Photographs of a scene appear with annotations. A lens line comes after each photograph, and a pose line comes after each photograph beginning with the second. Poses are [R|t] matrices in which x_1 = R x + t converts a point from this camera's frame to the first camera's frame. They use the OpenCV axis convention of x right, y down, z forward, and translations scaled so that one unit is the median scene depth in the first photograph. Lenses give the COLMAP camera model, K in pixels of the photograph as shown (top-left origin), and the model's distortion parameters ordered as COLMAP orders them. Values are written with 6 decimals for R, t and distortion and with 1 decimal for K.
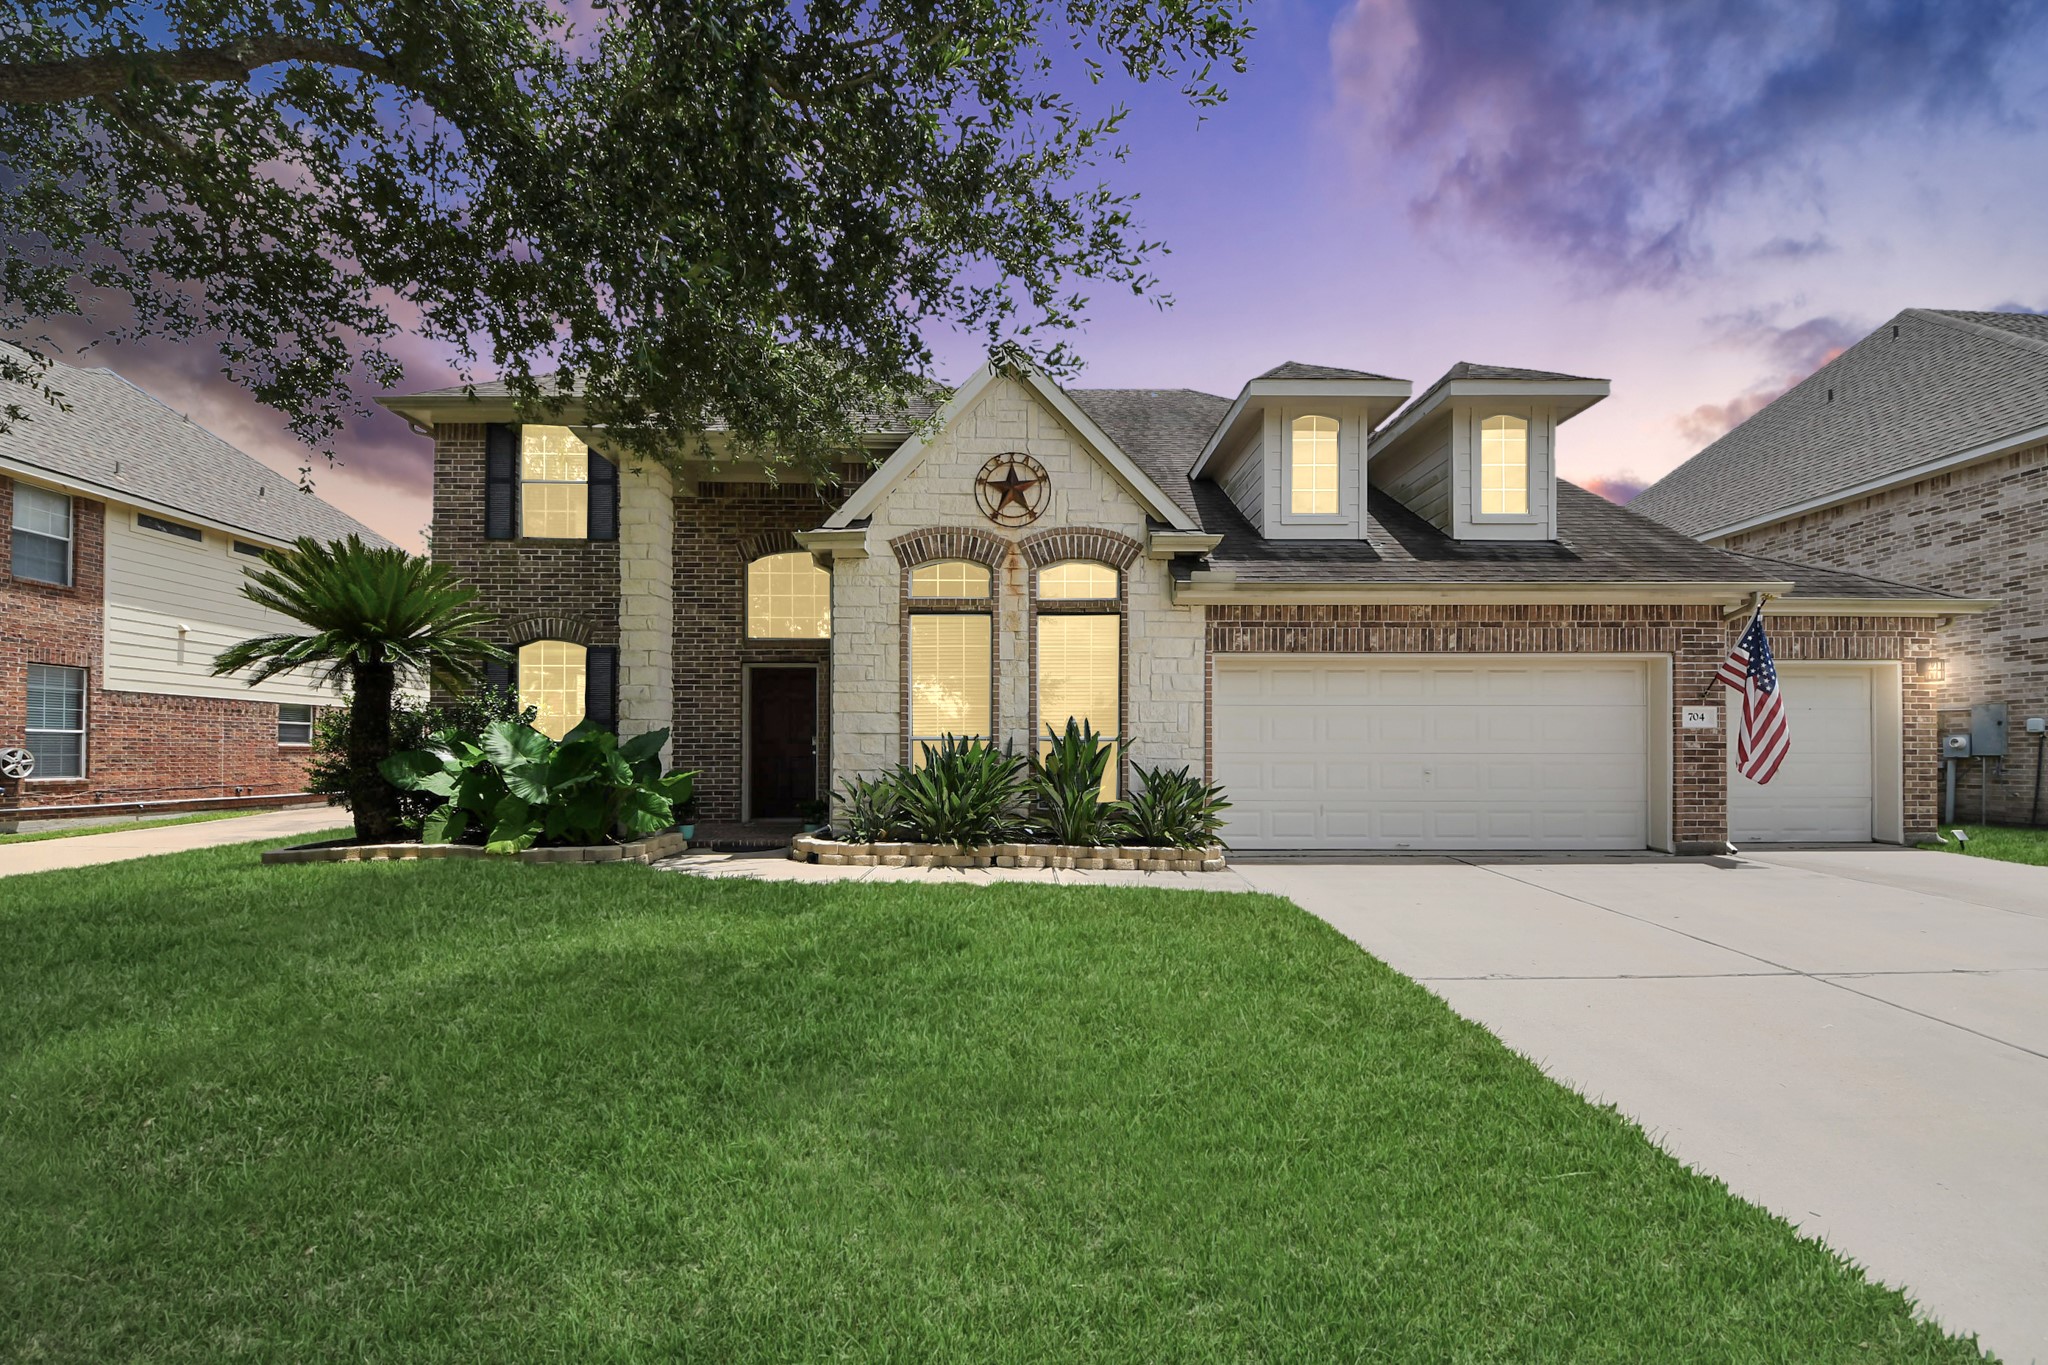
lens RADIAL K [[776.3, 0, 956.3], [0, 776.3, 741.0], [0, 0, 1]] dist [0.026295, -0.017709]
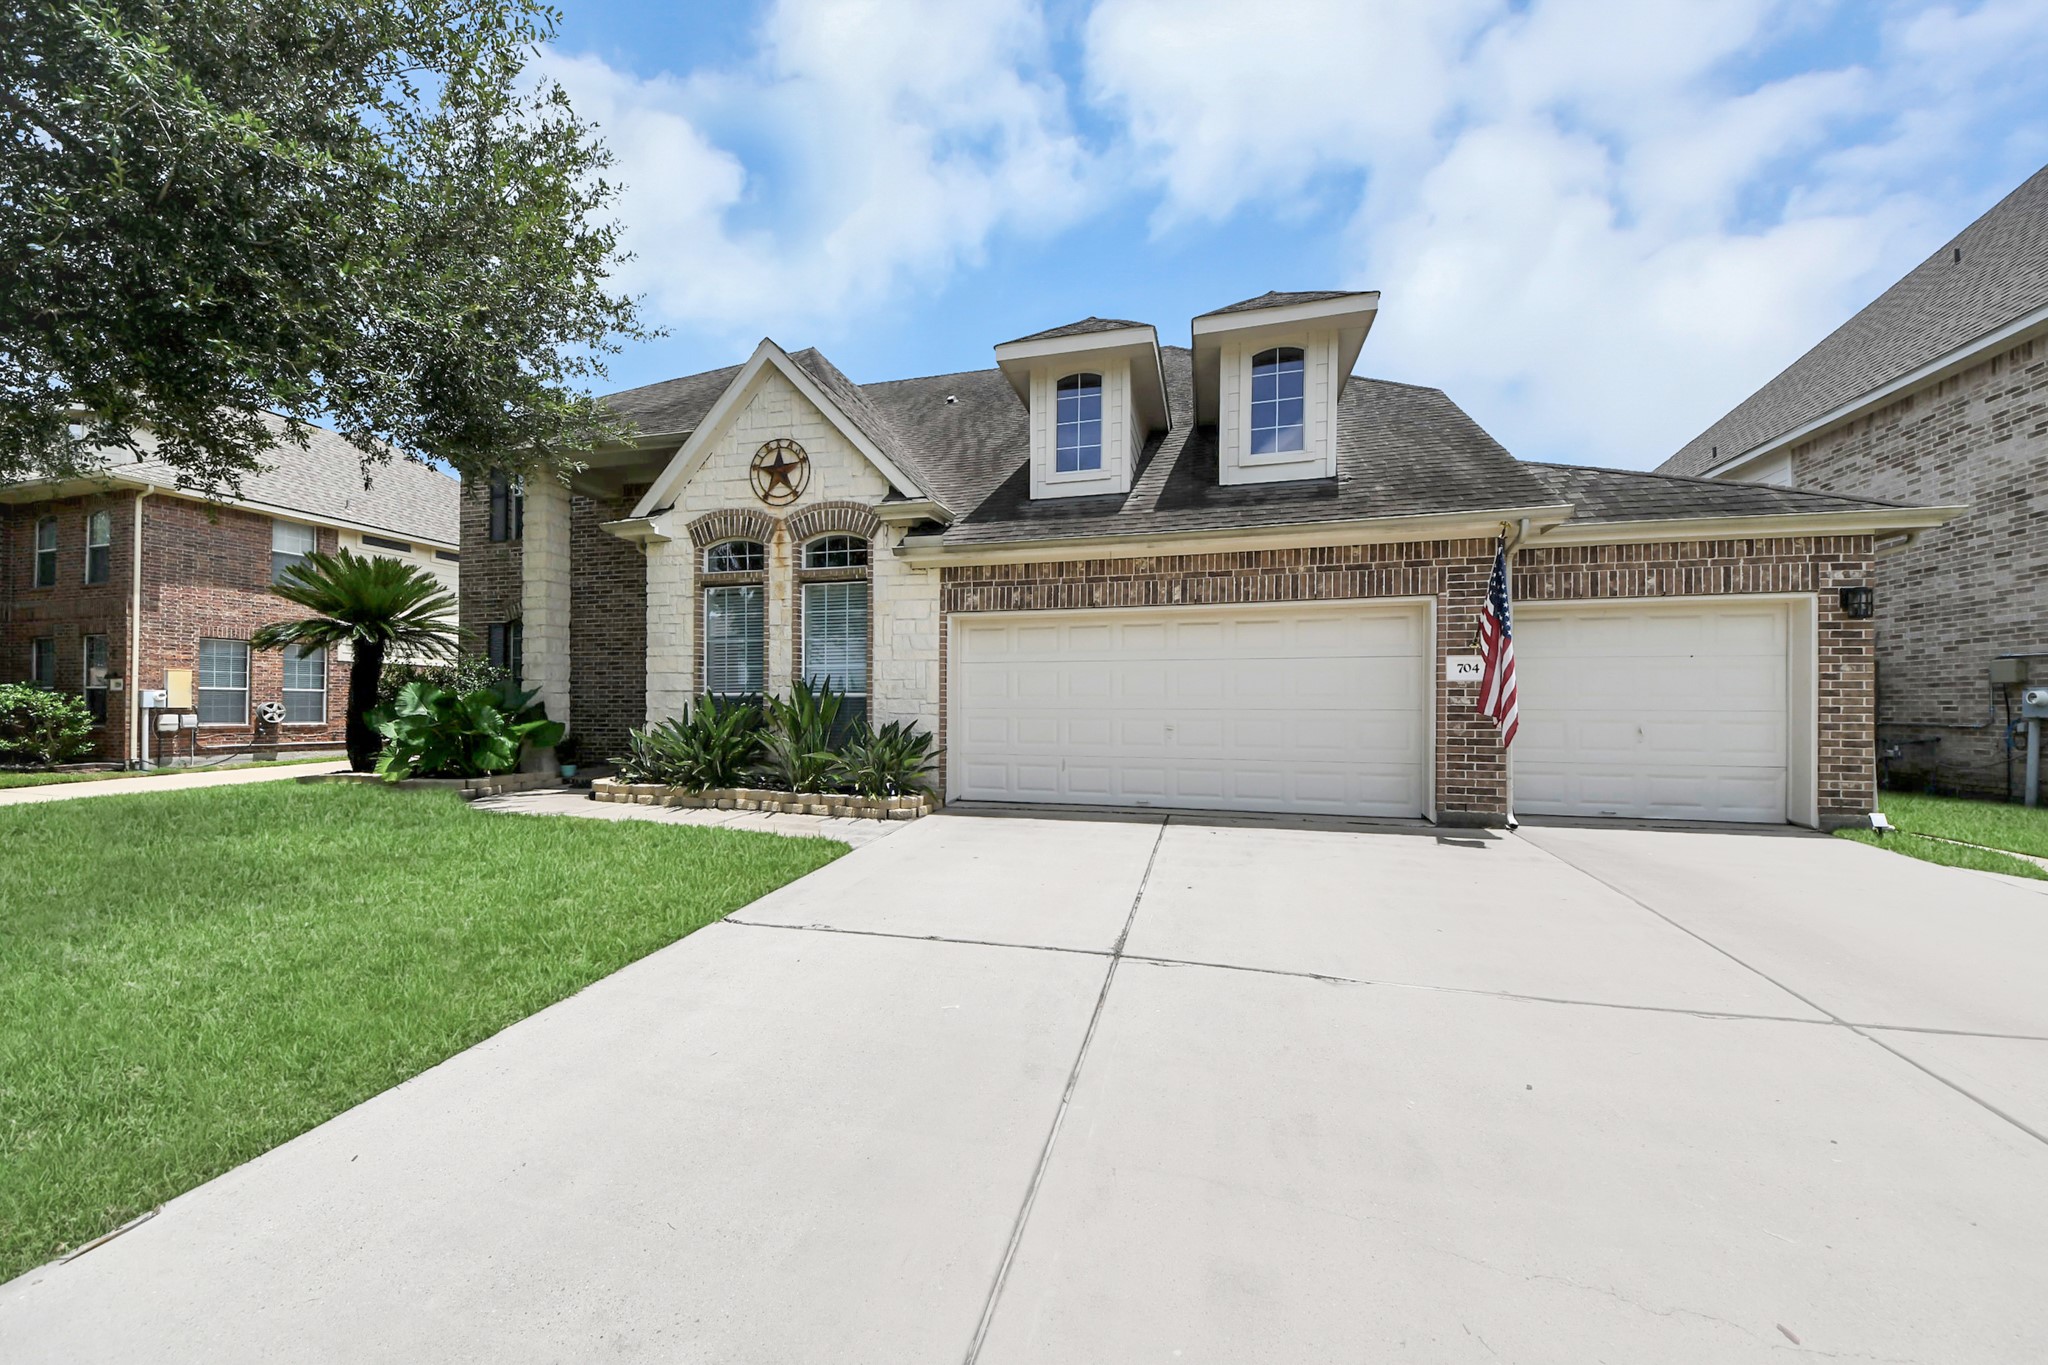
lens RADIAL K [[718.5, 0, 1013.5], [0, 718.5, 698.5], [0, 0, 1]] dist [0.032848, -0.022291]
pose [[0.962231, -0.000431, -0.272235, 0.679845], [0.001750, 0.999988, 0.004602, -0.002197], [0.272230, -0.004904, 0.962220, 0.090737]]
